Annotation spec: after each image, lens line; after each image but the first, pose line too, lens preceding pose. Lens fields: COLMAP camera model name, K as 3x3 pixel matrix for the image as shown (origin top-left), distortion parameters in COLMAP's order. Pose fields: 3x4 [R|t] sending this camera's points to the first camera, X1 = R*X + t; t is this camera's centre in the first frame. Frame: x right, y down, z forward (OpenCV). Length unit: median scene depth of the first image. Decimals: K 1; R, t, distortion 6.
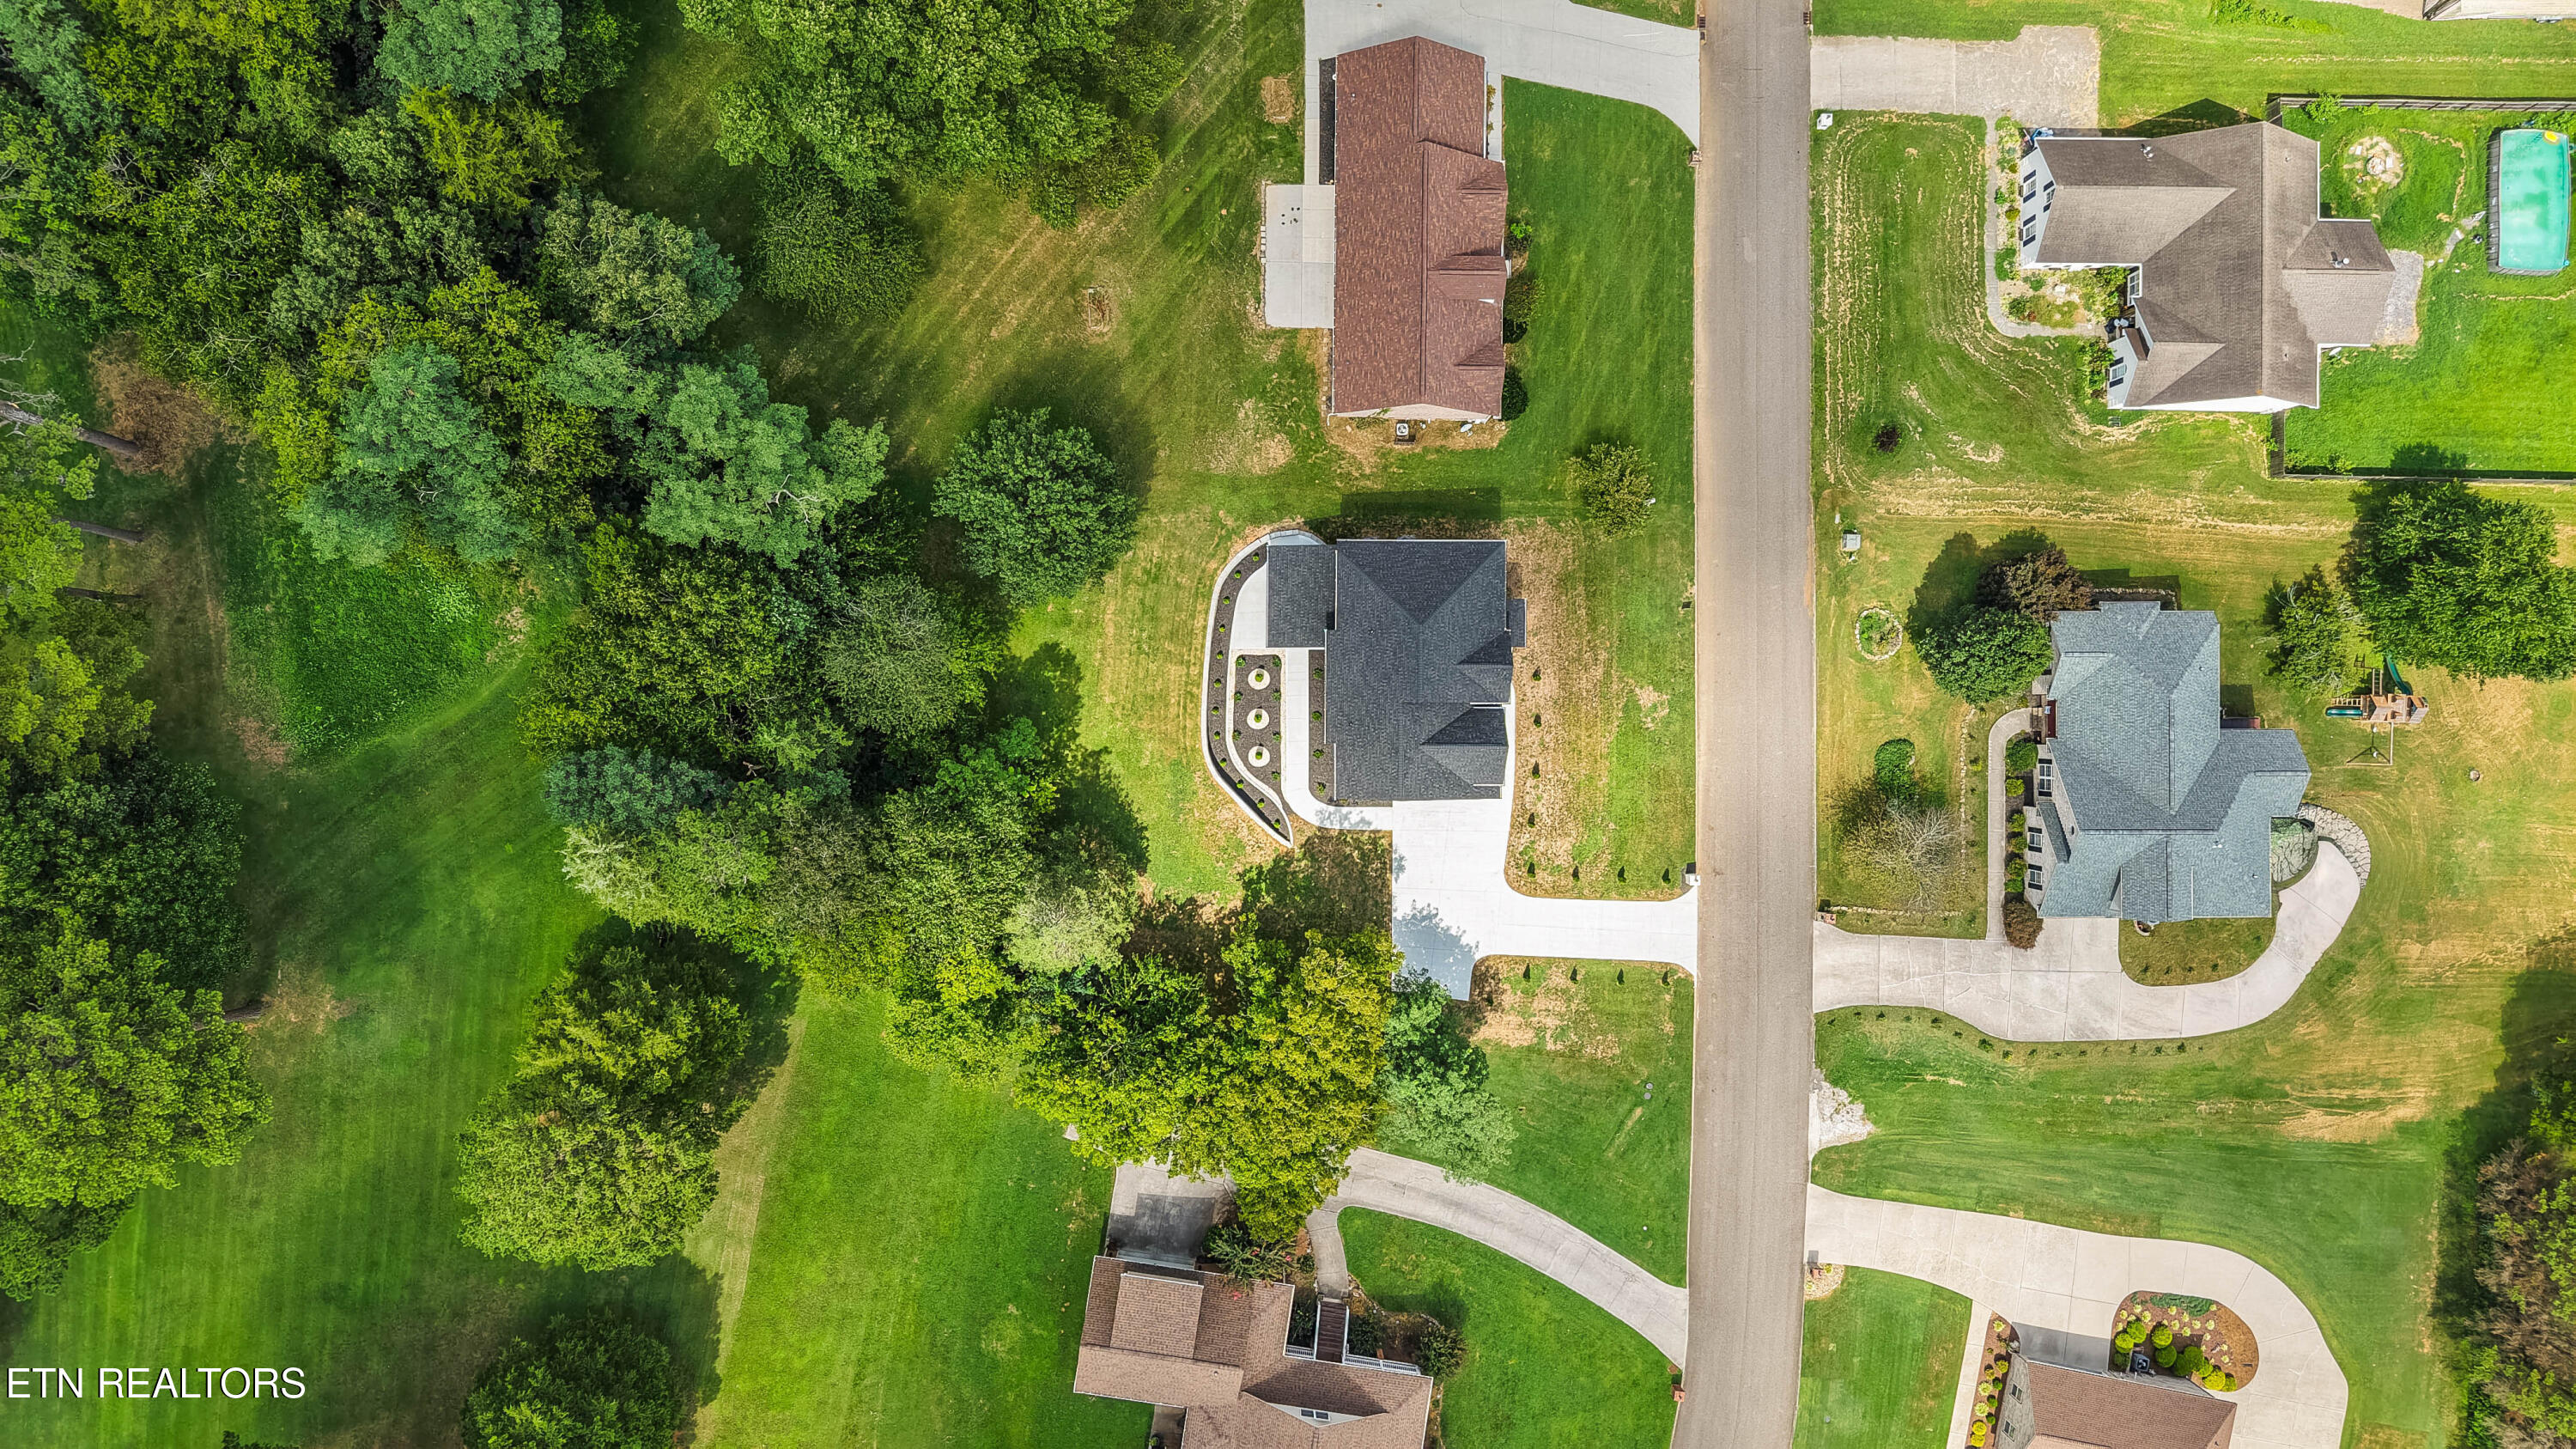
lens RADIAL K [[1744.7, 0, 1284.2], [0, 1744.7, 699.3], [0, 0, 1]] dist [-0.000589, -0.003356]
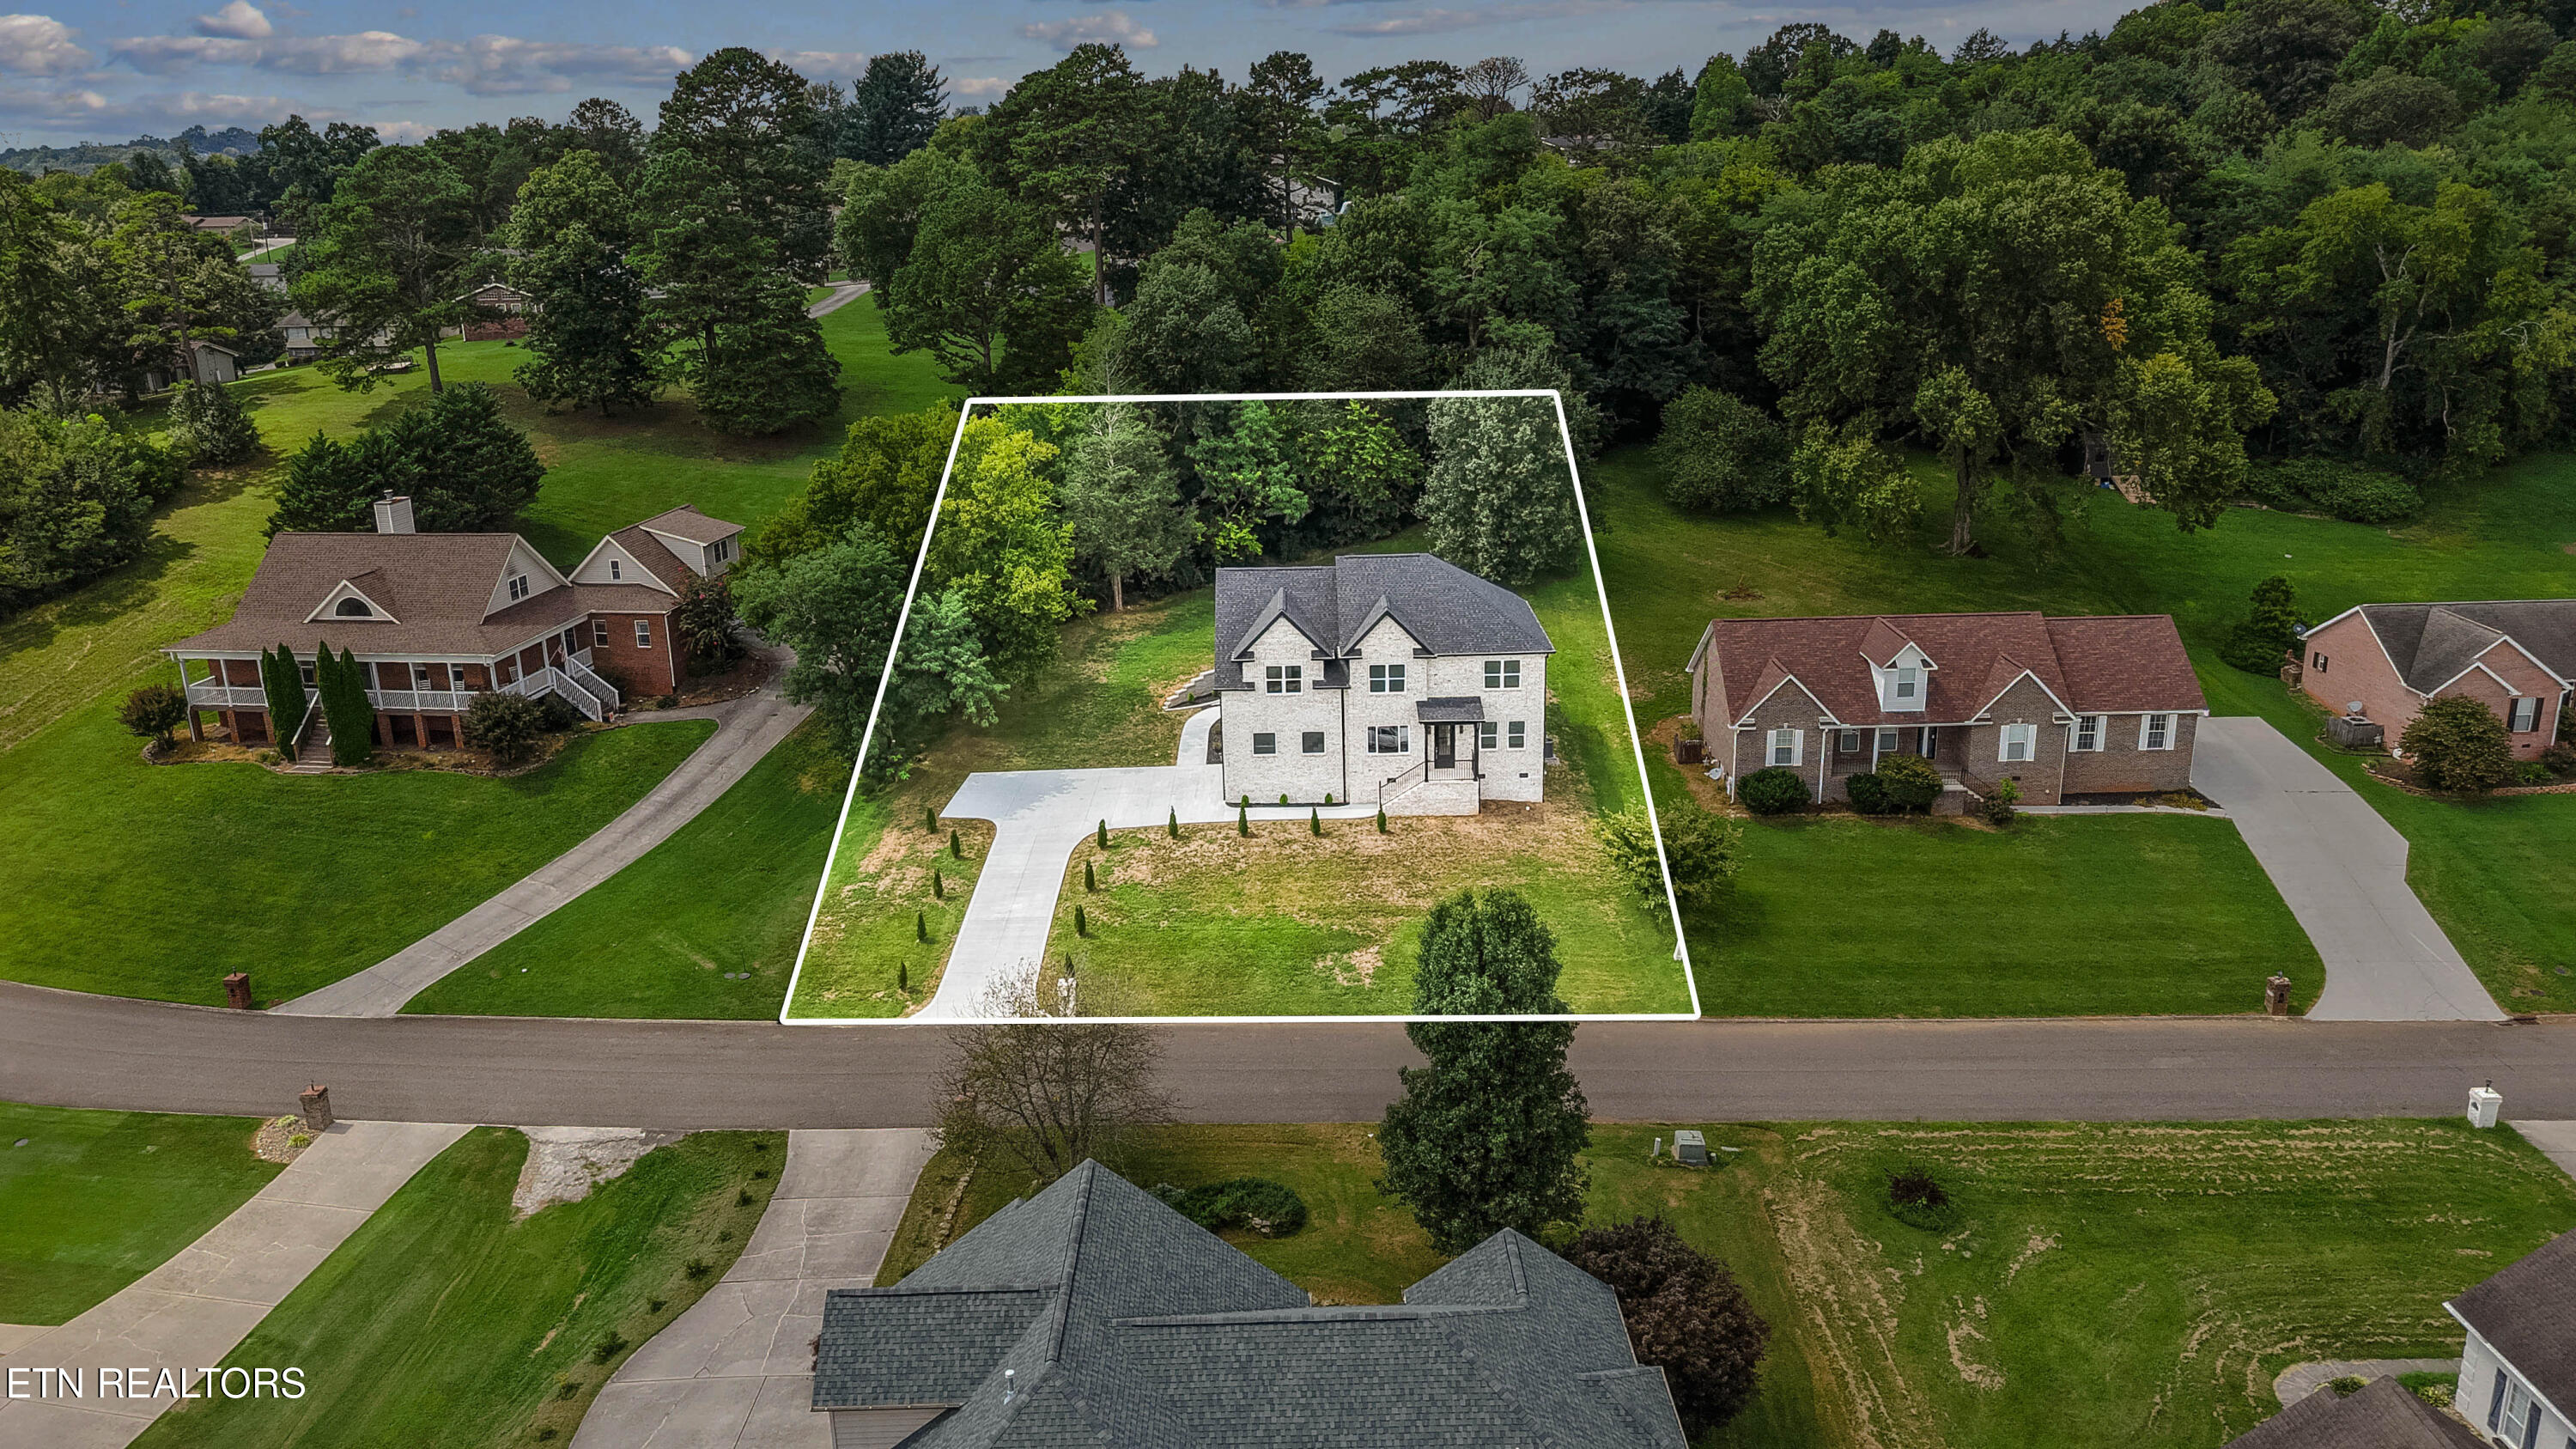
lens RADIAL K [[1792.1, 0, 1275.3], [0, 1792.1, 736.5], [0, 0, 1]] dist [0.003491, -0.001434]
pose [[0.000195, 0.278888, -0.960324, 0.794604], [-0.999640, 0.025825, 0.007297, 0.024243], [0.026835, 0.959976, 0.278792, 0.734541]]
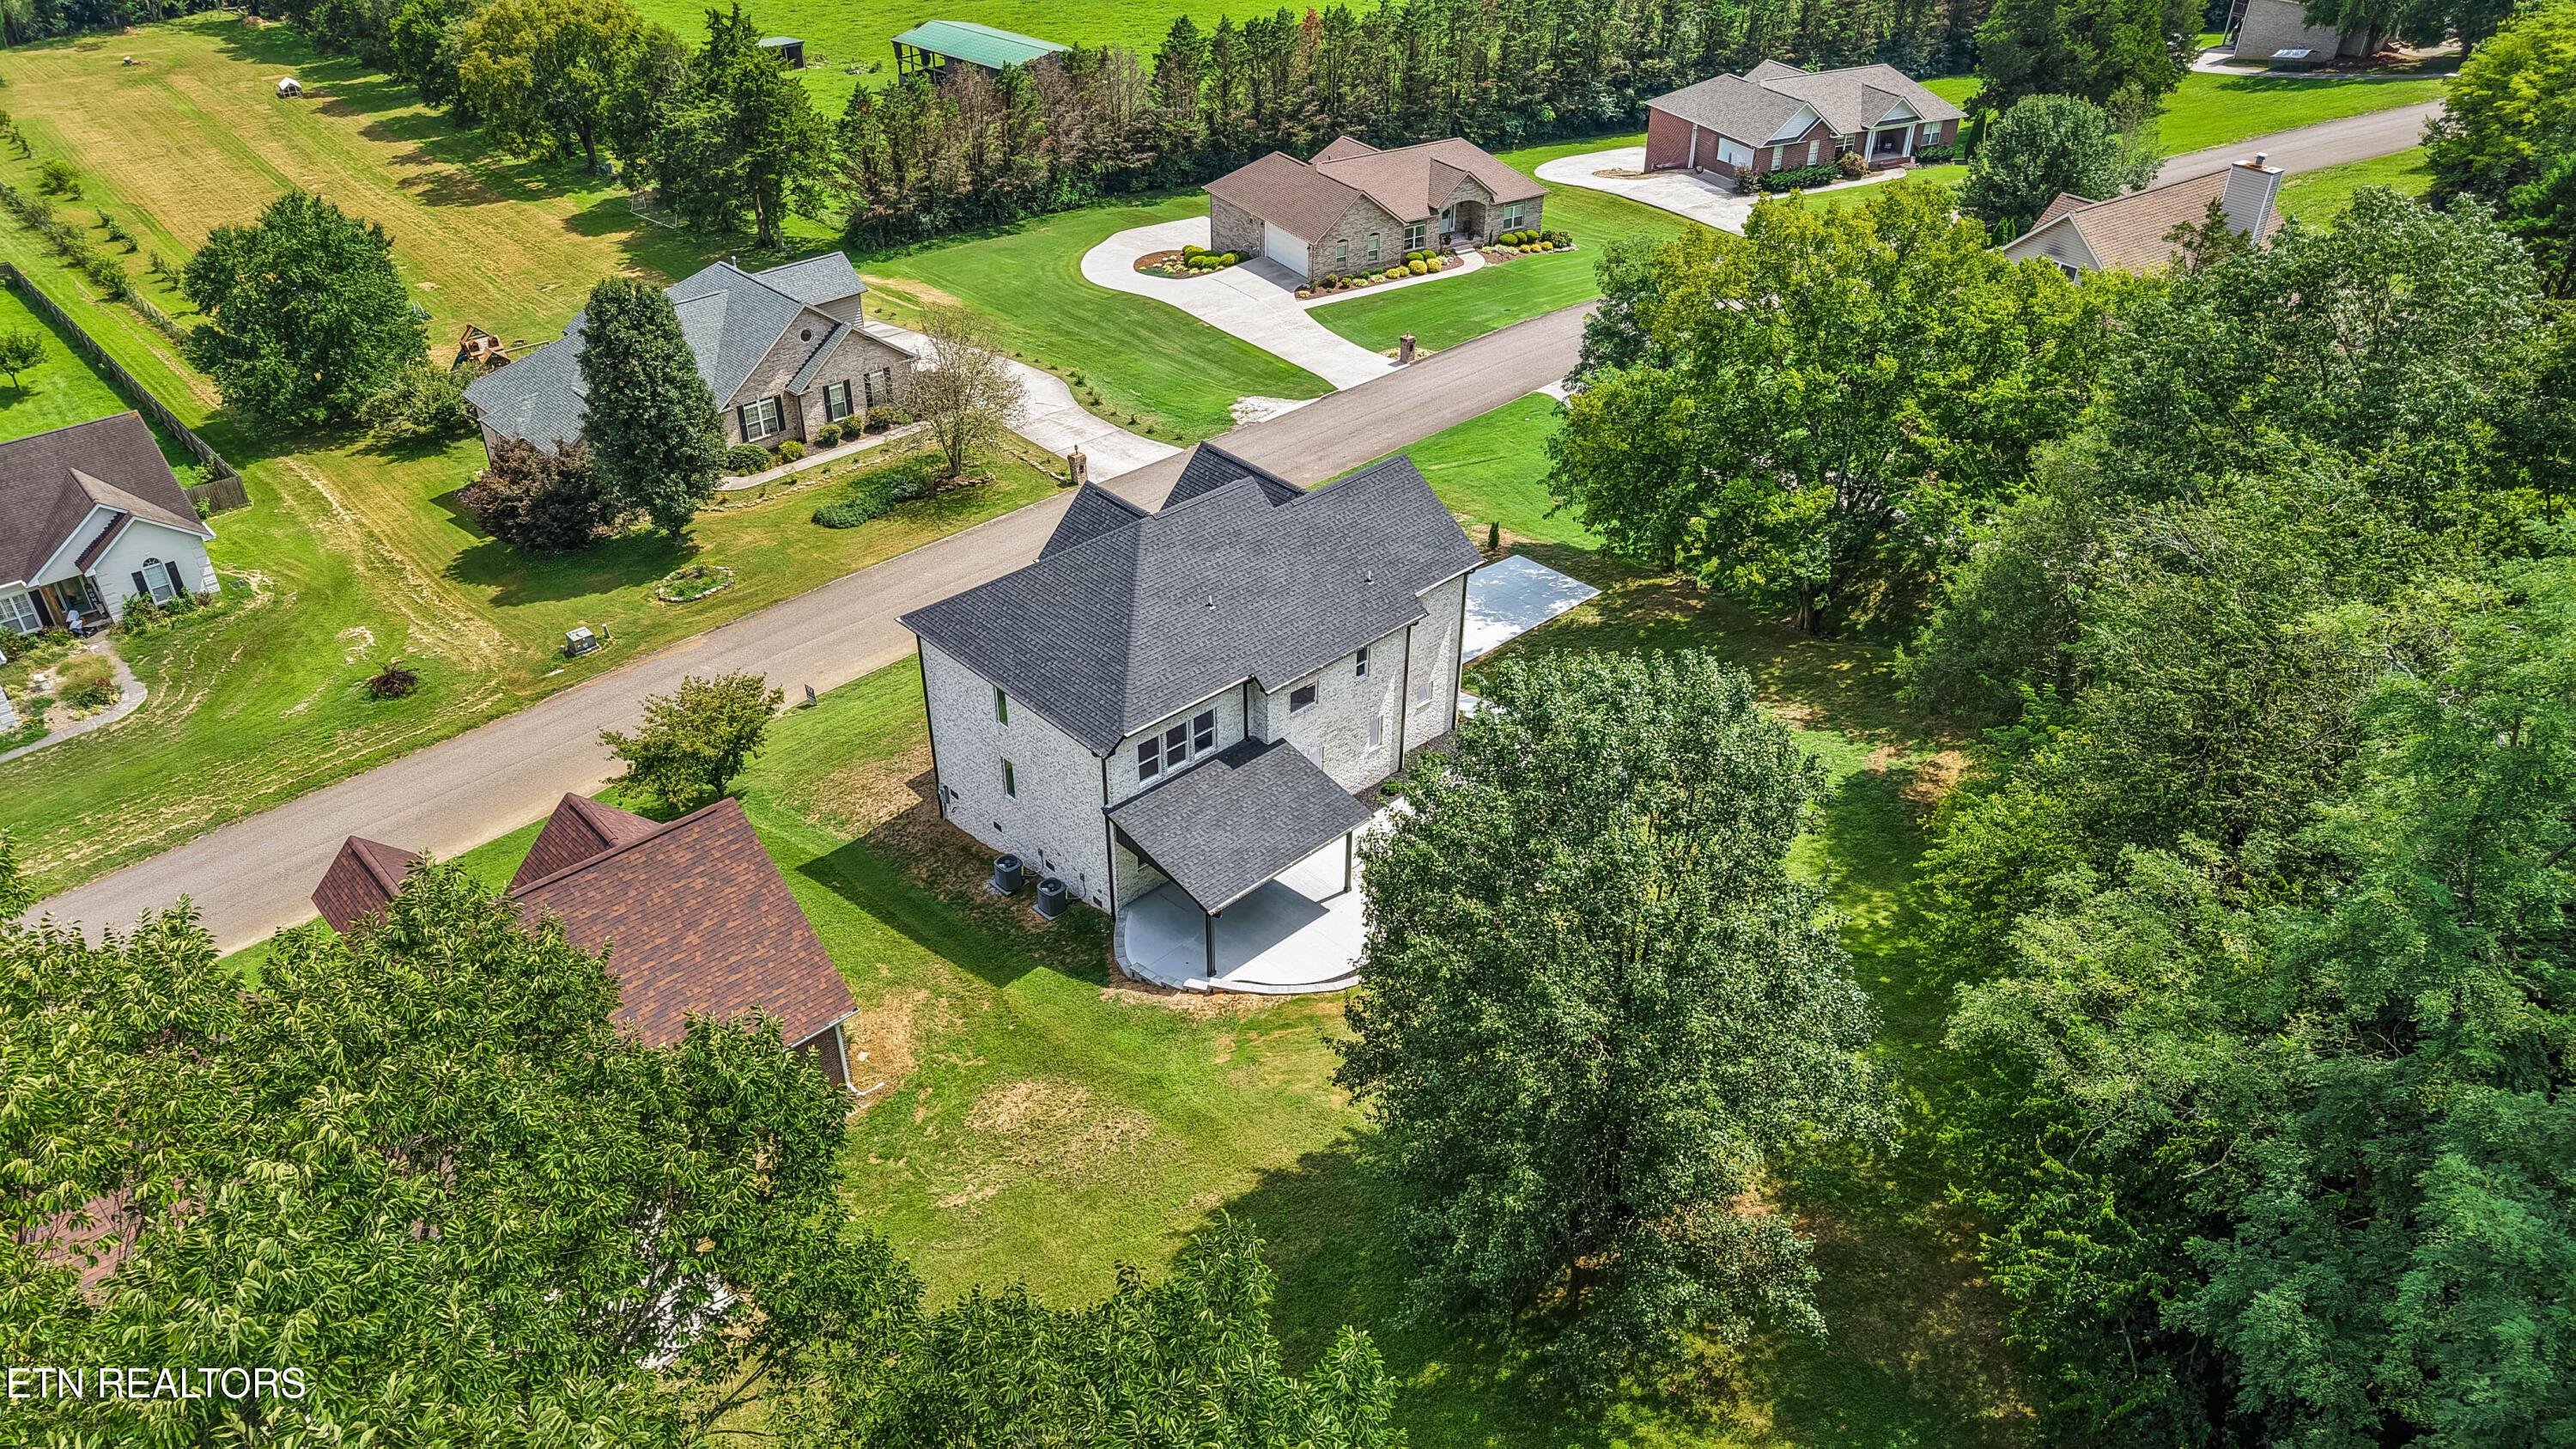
lens RADIAL K [[1744.7, 0, 1284.2], [0, 1744.7, 699.3], [0, 0, 1]] dist [-0.000589, -0.003356]
pose [[-0.687847, -0.412299, 0.597391, -0.237622], [0.725508, -0.365082, 0.583397, -0.281967], [-0.022437, 0.834700, 0.550247, 0.662245]]
